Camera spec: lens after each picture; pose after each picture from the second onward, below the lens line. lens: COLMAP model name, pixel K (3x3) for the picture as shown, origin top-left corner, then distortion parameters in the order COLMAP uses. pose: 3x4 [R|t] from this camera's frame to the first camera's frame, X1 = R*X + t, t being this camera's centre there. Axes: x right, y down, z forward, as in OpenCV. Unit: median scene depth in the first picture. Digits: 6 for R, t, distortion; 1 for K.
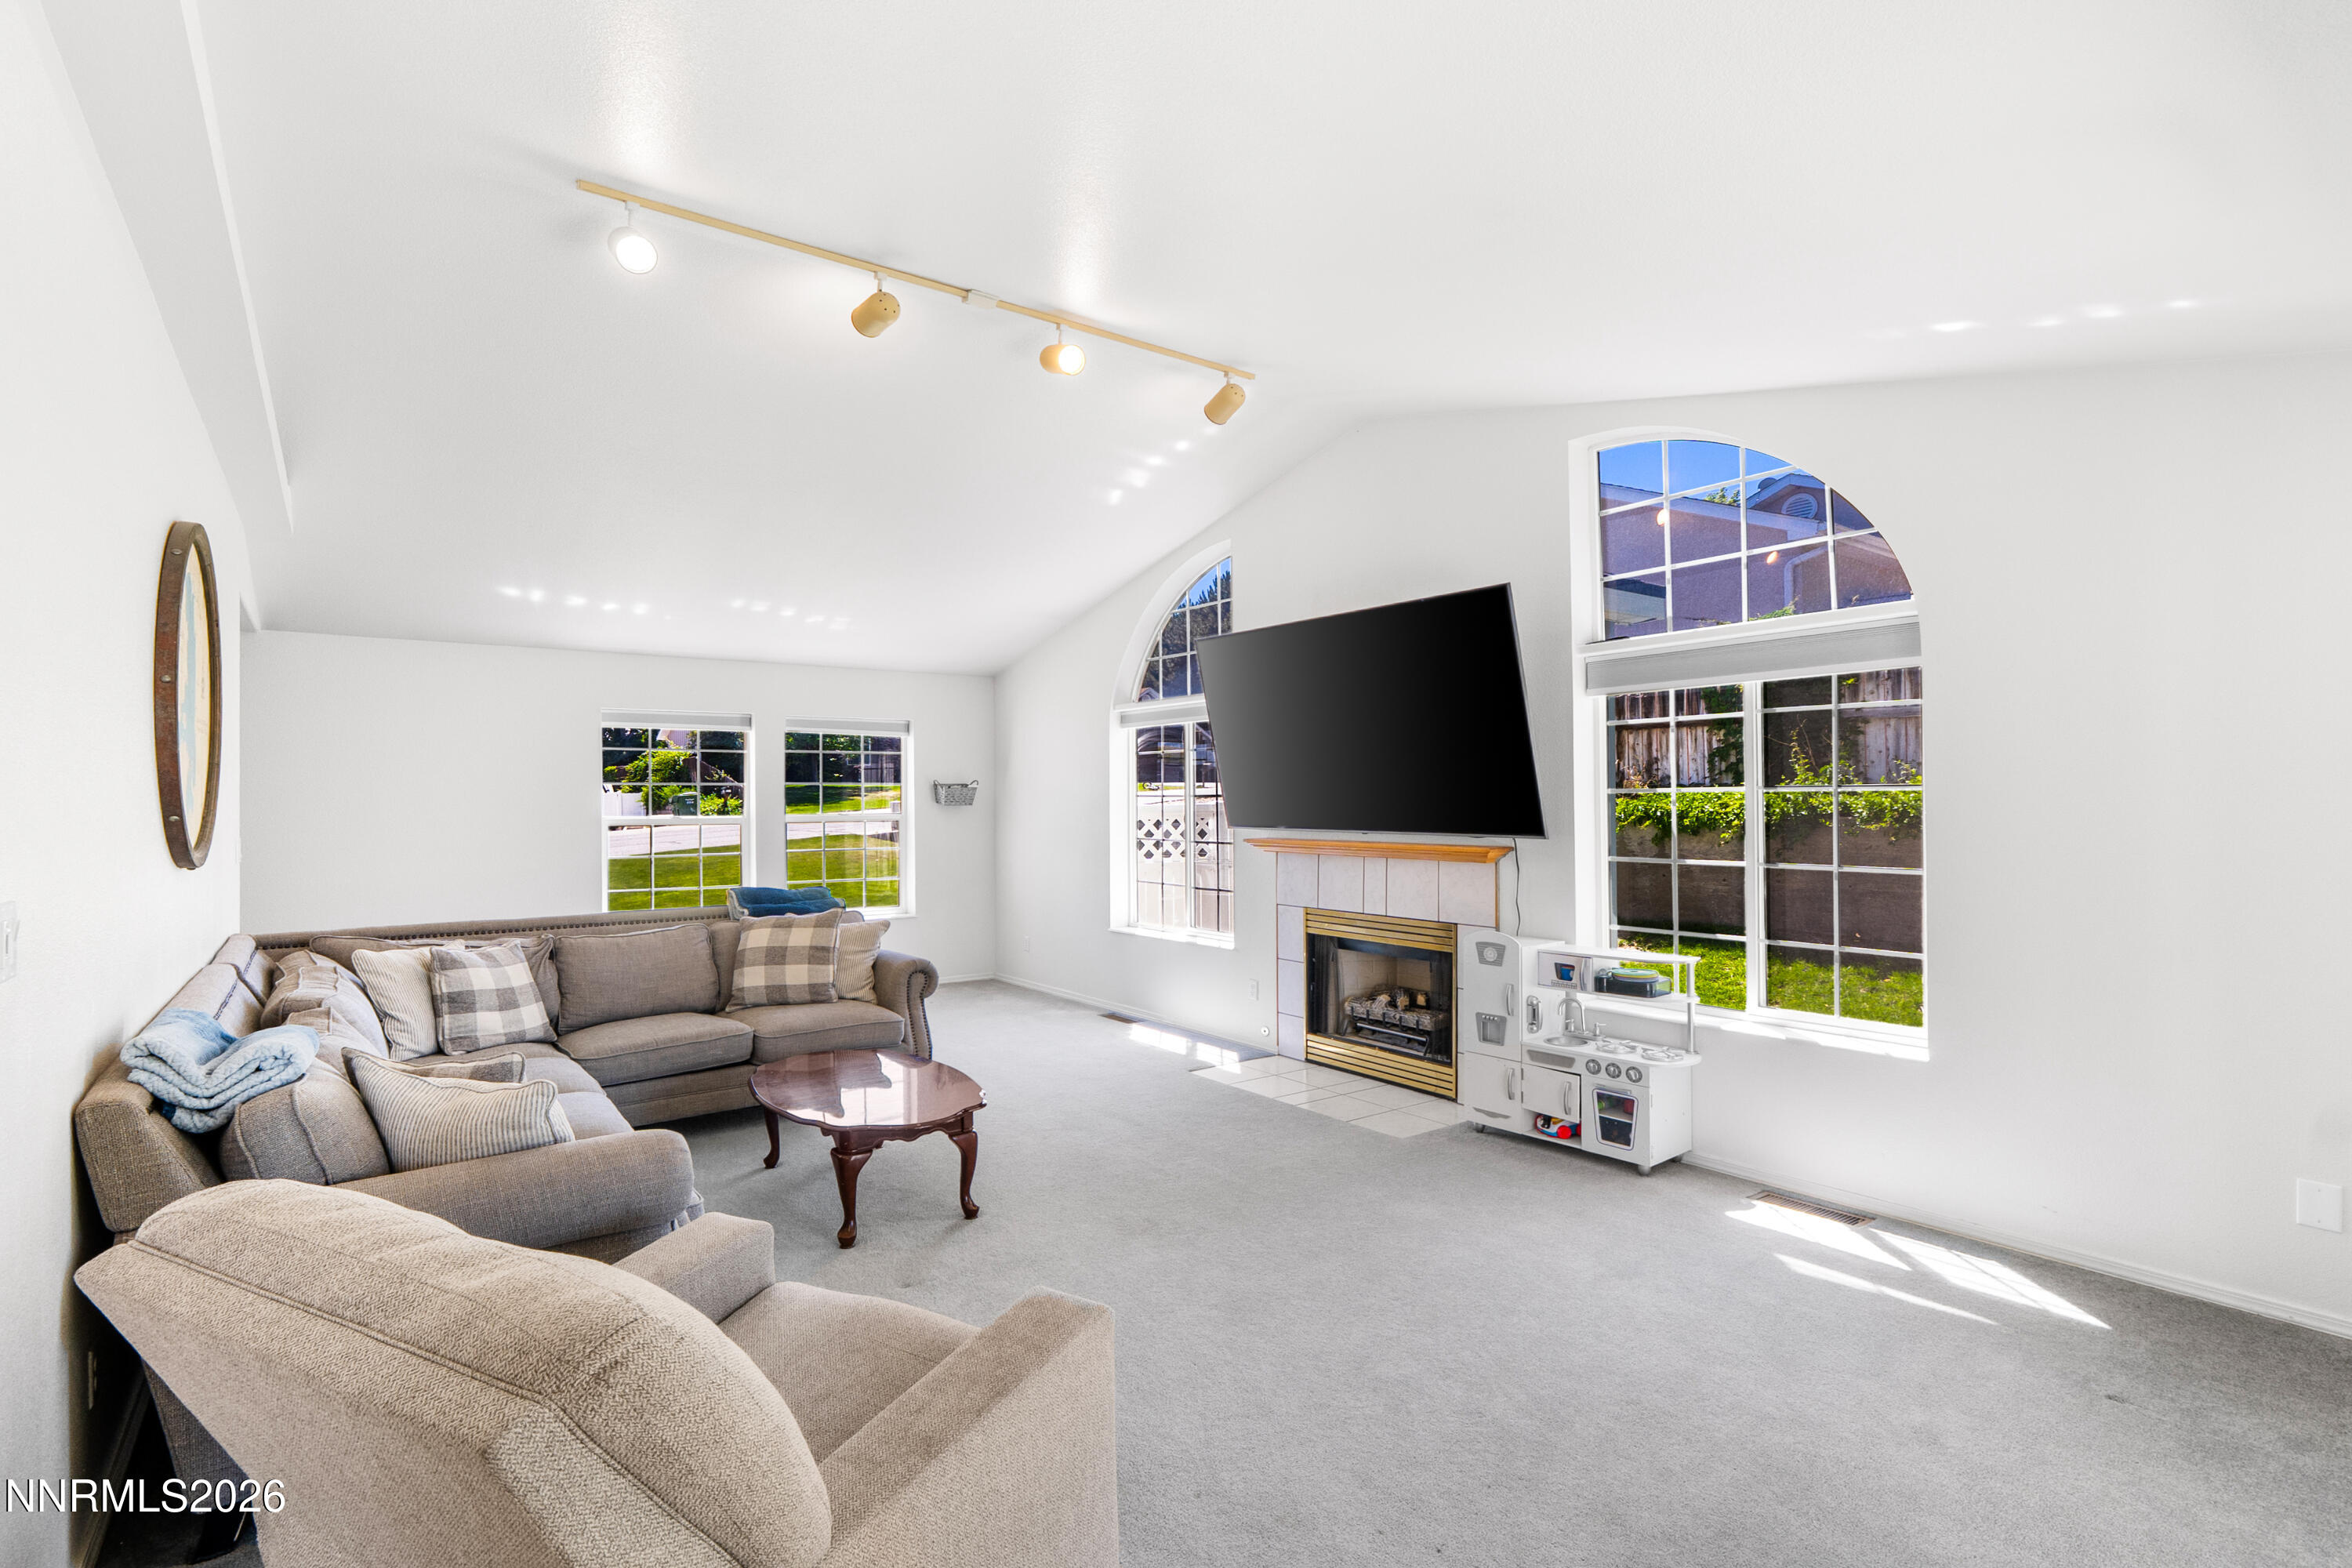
lens RADIAL K [[1091.3, 0, 1181.0], [0, 1091.3, 793.5], [0, 0, 1]] dist [0.004772, -0.000114]
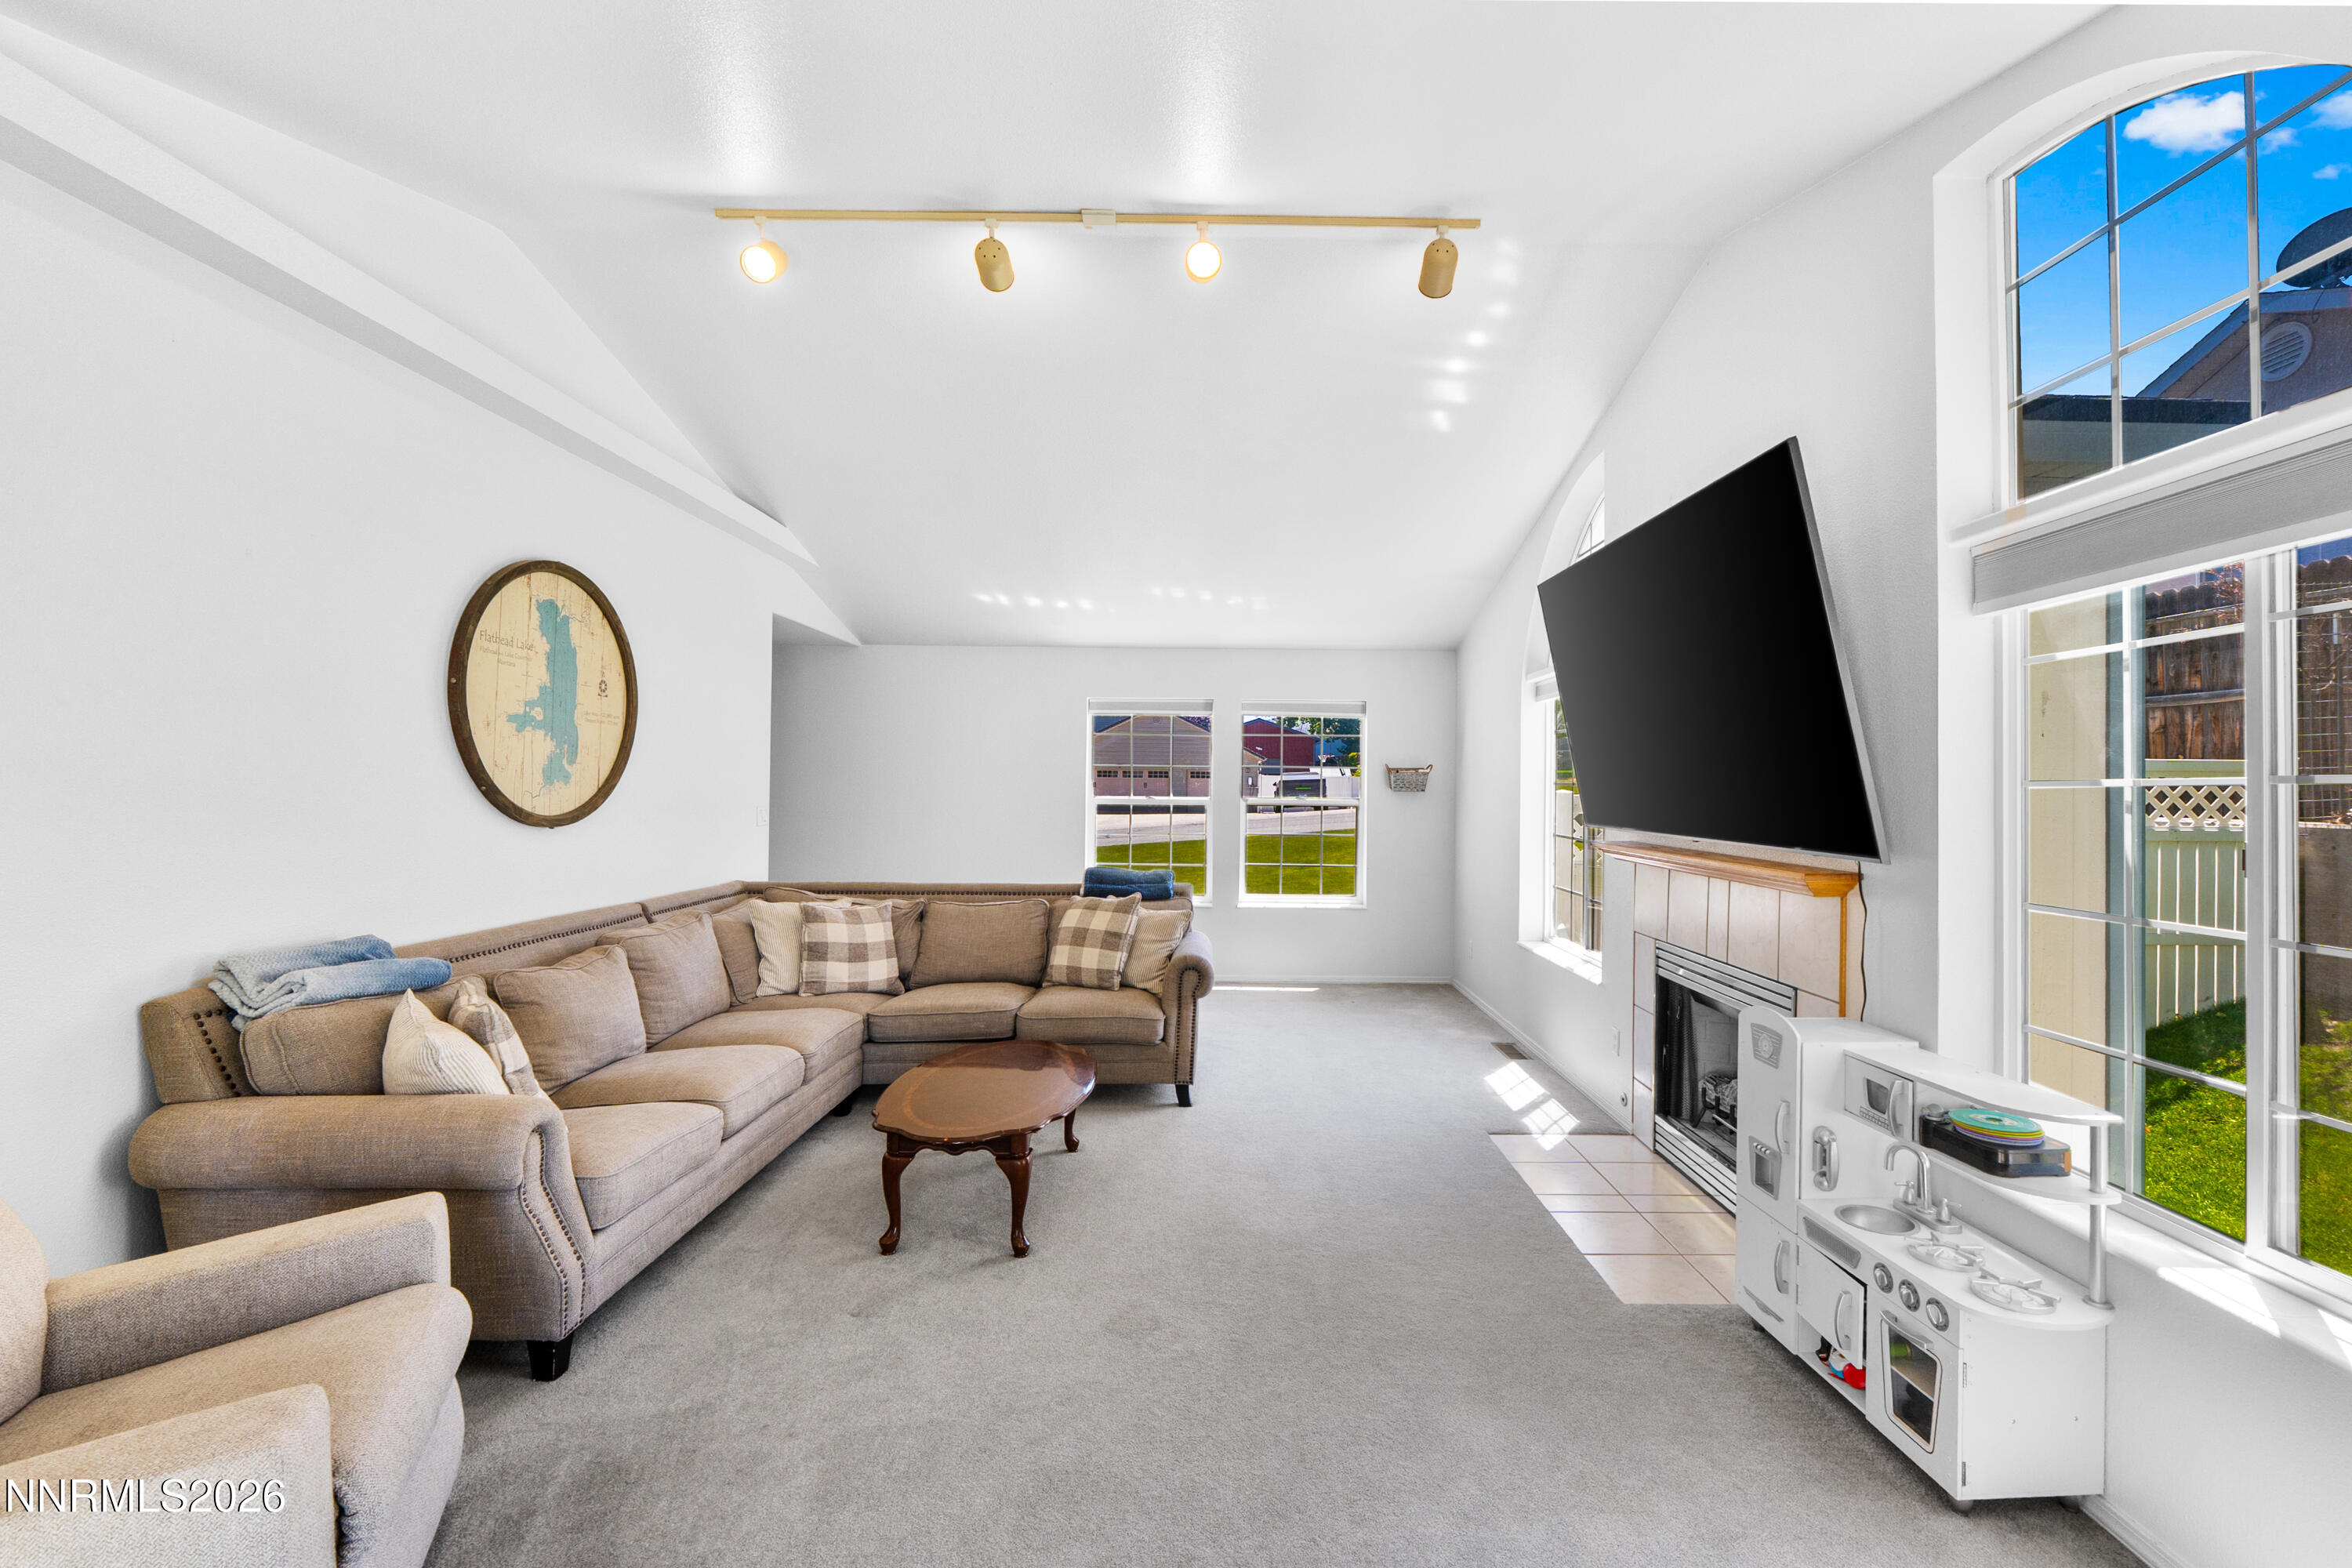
lens RADIAL K [[1091.3, 0, 1182.5], [0, 1091.3, 770.9], [0, 0, 1]] dist [0.004772, -0.000114]
pose [[0.817924, 0.007452, -0.575278, 0.324560], [-0.011656, 0.999926, -0.003620, -0.001730], [0.575208, 0.009667, 0.817950, 0.268656]]
